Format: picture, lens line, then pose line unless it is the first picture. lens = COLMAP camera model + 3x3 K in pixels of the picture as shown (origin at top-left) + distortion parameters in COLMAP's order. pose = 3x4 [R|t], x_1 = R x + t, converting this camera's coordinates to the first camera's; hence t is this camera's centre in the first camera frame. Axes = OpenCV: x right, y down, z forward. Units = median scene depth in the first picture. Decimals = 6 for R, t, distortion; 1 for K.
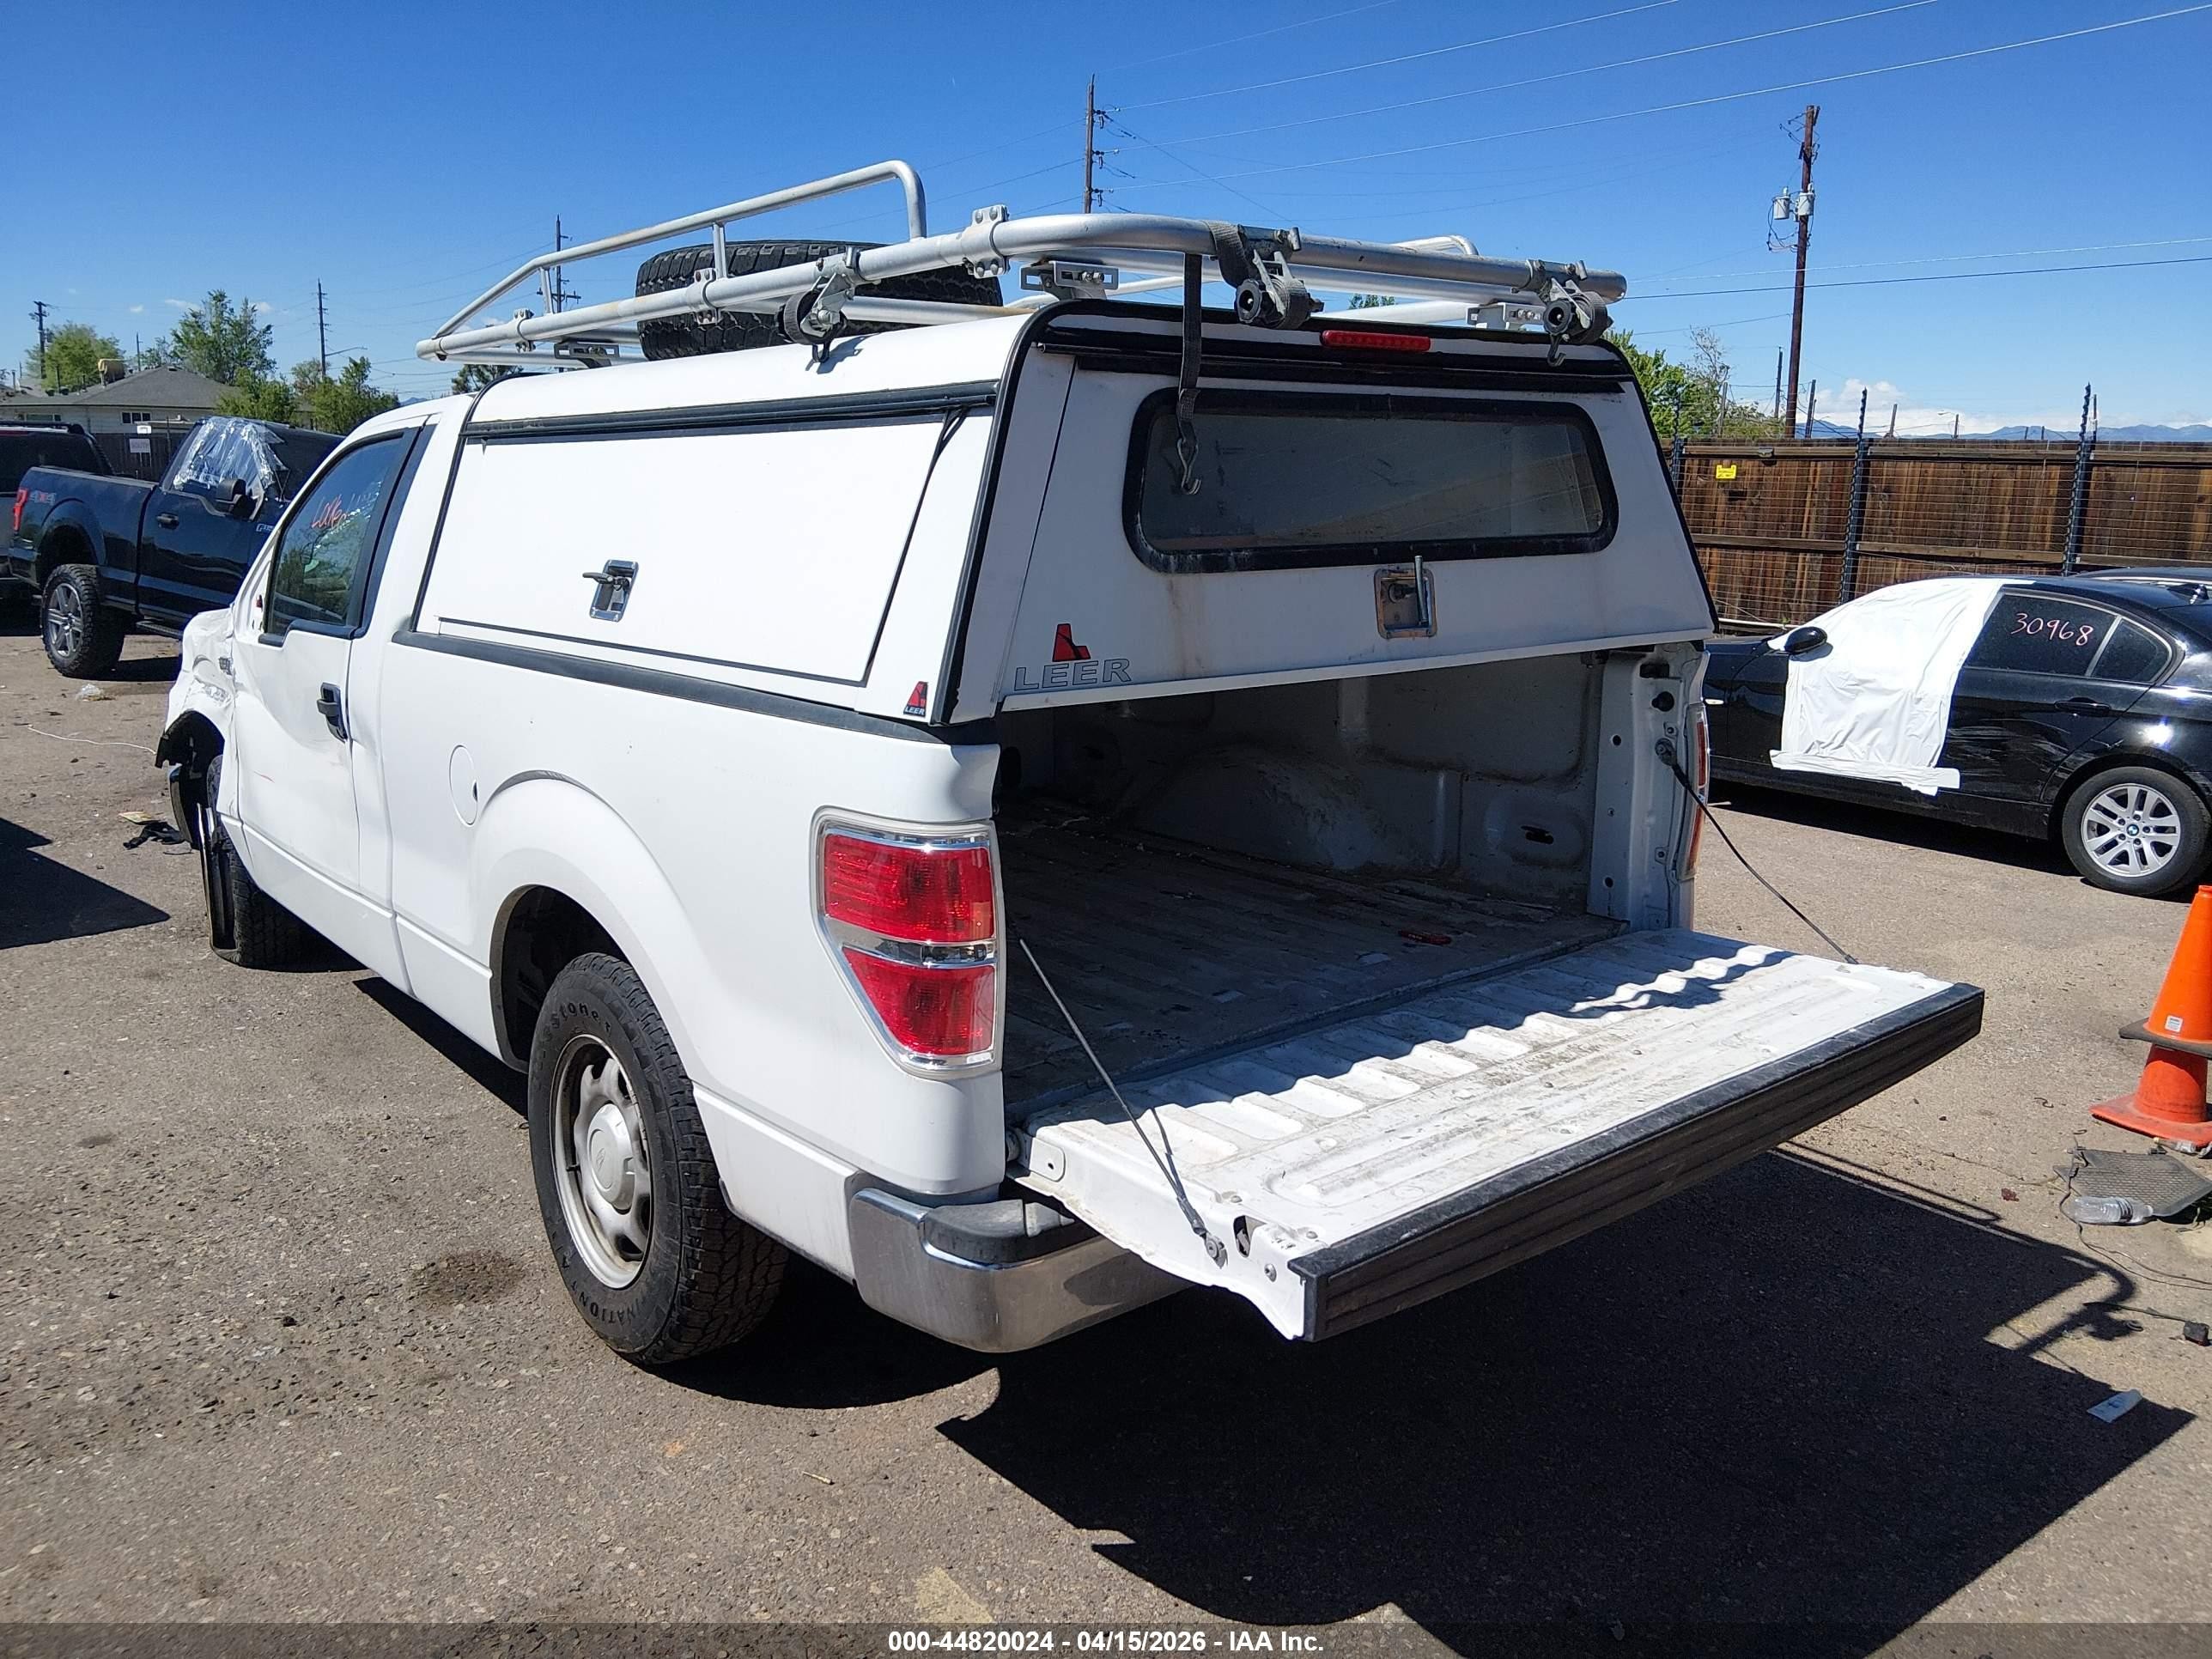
lens RADIAL K [[1689.1, 0, 1119.4], [0, 1689.1, 827.4], [0, 0, 1]] dist [0.105096, -0.186184]
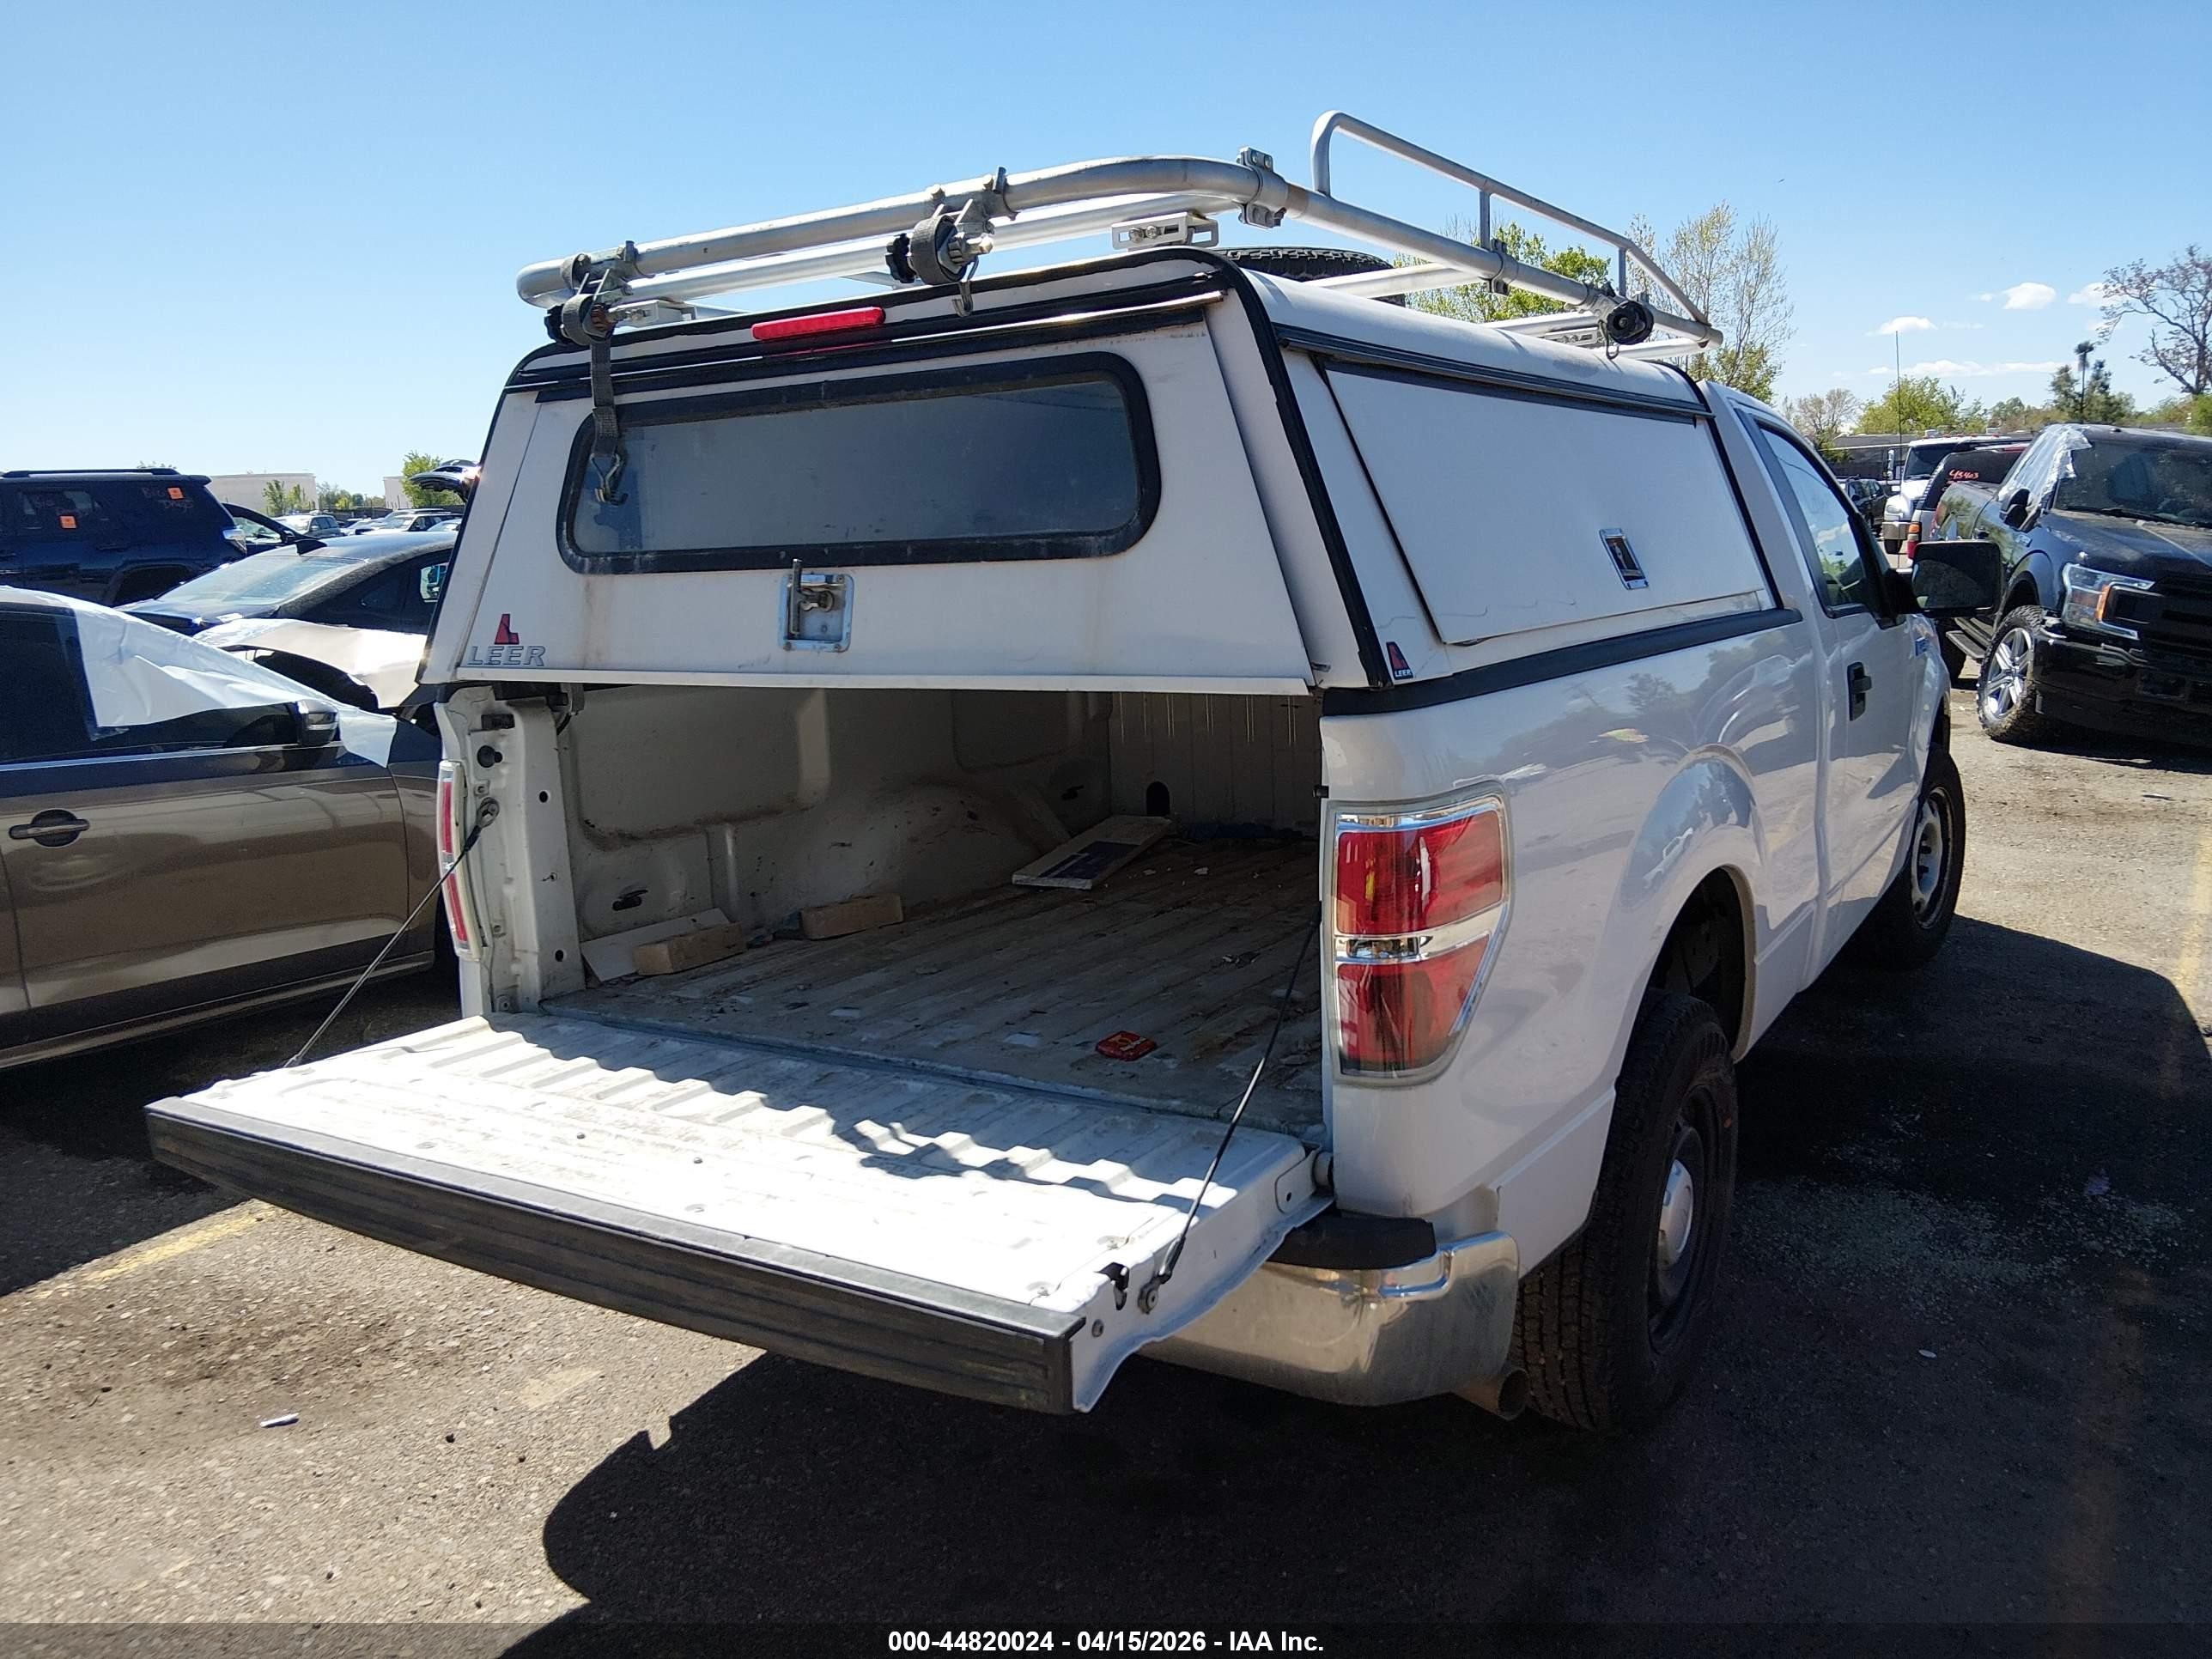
lens RADIAL K [[1683.7, 0, 1205.3], [0, 1683.7, 843.2], [0, 0, 1]] dist [0.058222, -0.157388]
pose [[0.337236, 0.156588, -0.928306, 0.975790], [-0.149747, 0.982438, 0.111319, -0.128322], [0.929434, 0.101470, 0.354762, 0.795961]]
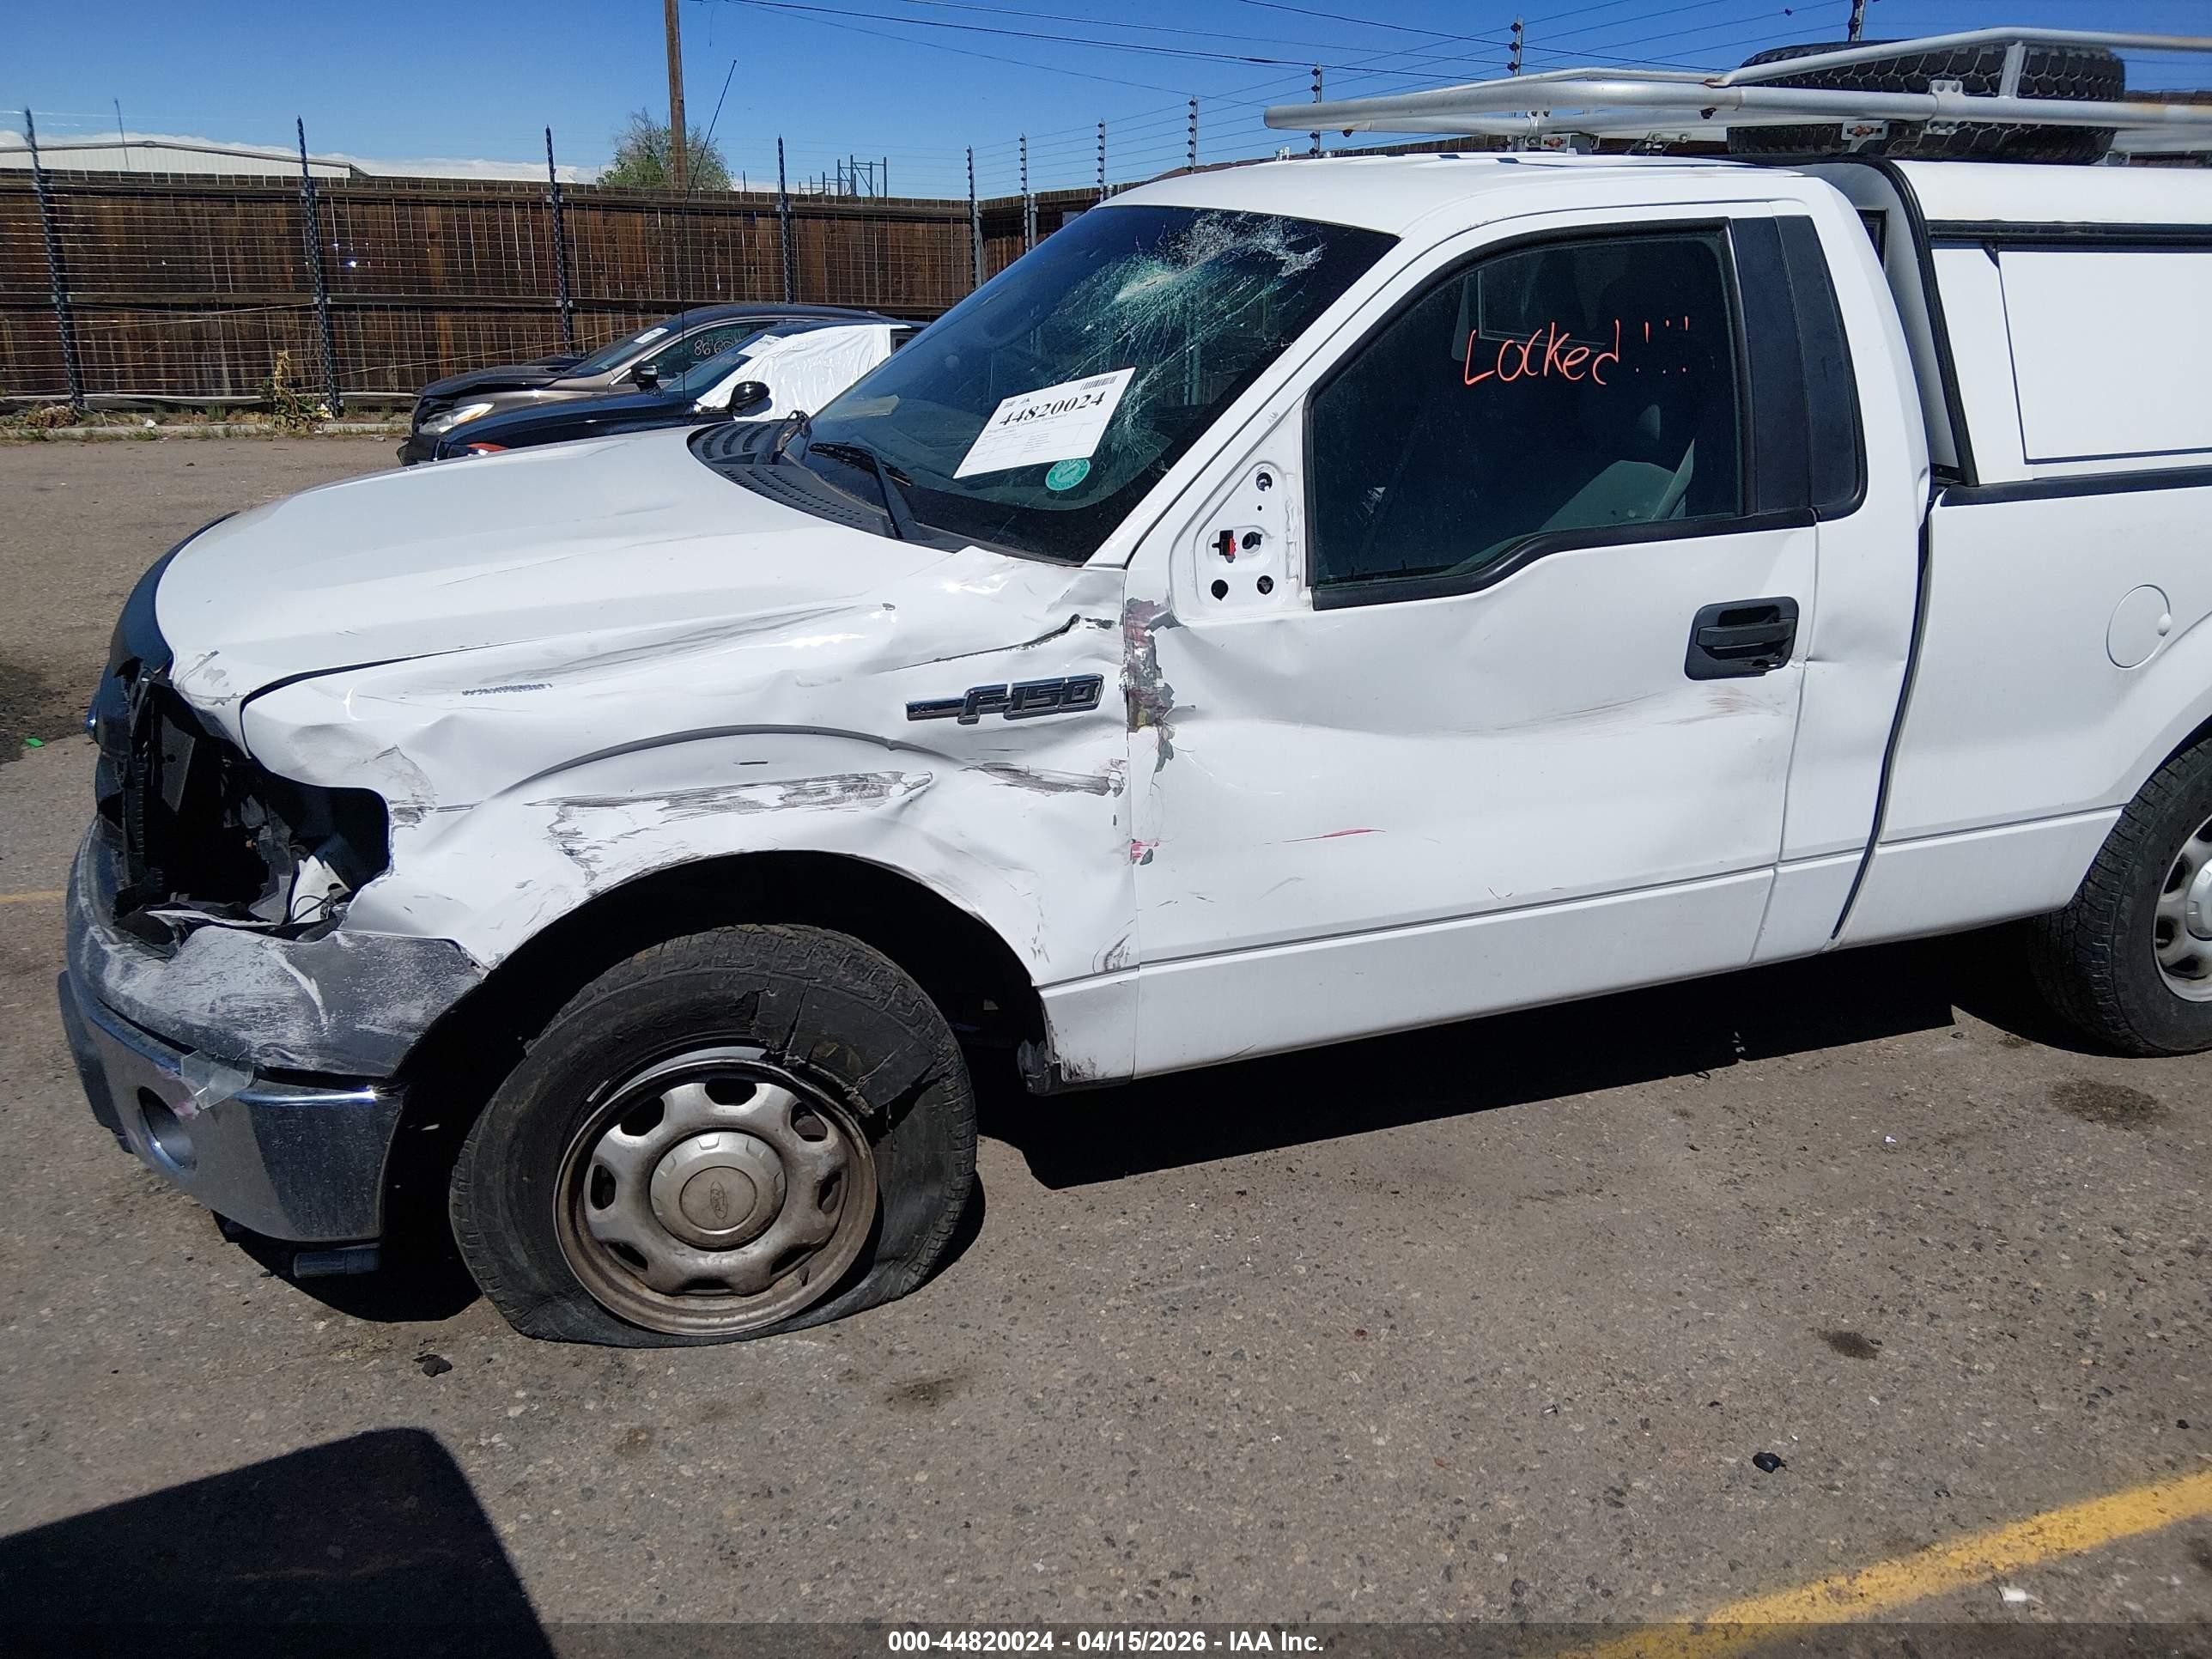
lens RADIAL K [[1675.0, 0, 1106.0], [0, 1675.0, 829.5], [0, 0, 1]] dist [0.123060, -0.223887]
pose [[0.304483, -0.323340, 0.895959, -1.592085], [0.181400, 0.943090, 0.278702, -0.315166], [-0.935085, 0.077667, 0.345808, 1.348774]]
